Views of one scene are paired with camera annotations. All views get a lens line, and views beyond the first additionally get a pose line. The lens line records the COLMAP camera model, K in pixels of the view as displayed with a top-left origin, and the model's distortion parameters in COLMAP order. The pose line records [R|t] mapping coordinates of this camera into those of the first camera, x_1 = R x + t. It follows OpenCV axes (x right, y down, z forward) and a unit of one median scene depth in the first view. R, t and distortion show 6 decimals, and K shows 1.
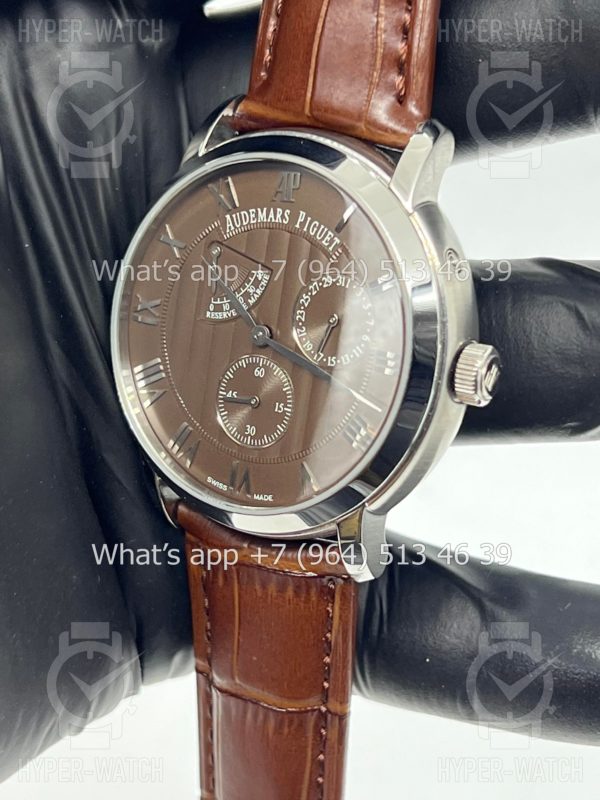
lens RADIAL K [[1831.3, 0, 287.0], [0, 1831.3, 422.4], [0, 0, 1]] dist [0.178489, 0.000000]
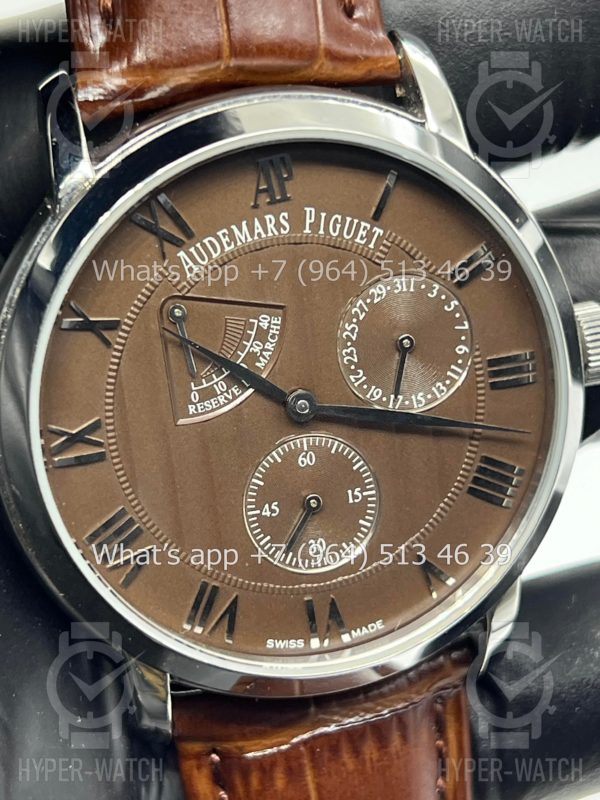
lens RADIAL K [[1831.3, 0, 300.6], [0, 1831.3, 397.6], [0, 0, 1]] dist [0.178489, 0.000000]
pose [[0.656594, -0.351111, 0.667537, -0.452944], [0.333378, 0.928993, 0.160720, -0.156054], [-0.676568, 0.117014, 0.727024, 0.518311]]
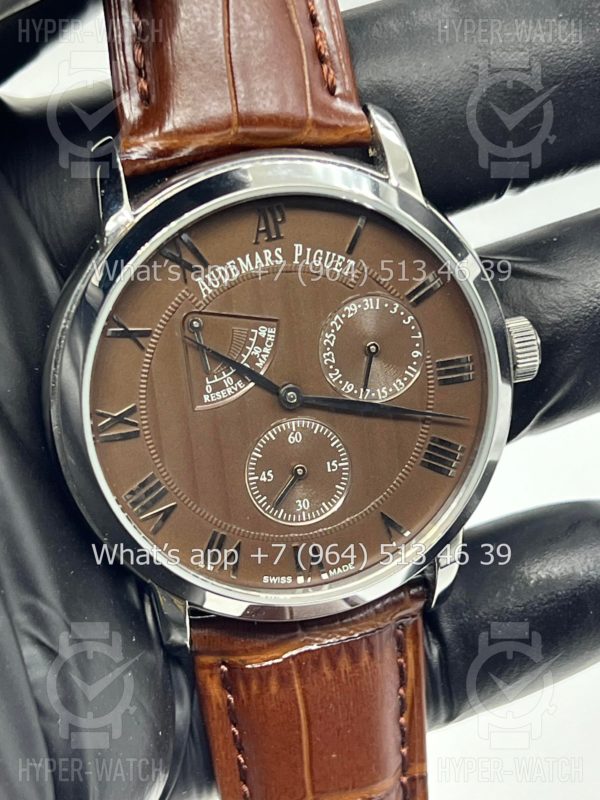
lens RADIAL K [[1831.3, 0, 314.8], [0, 1831.3, 404.5], [0, 0, 1]] dist [0.178489, 0.000000]
pose [[0.671272, -0.356131, 0.650049, -0.563565], [0.326751, 0.929375, 0.171742, -0.187038], [-0.665303, 0.097118, 0.740230, 0.357513]]
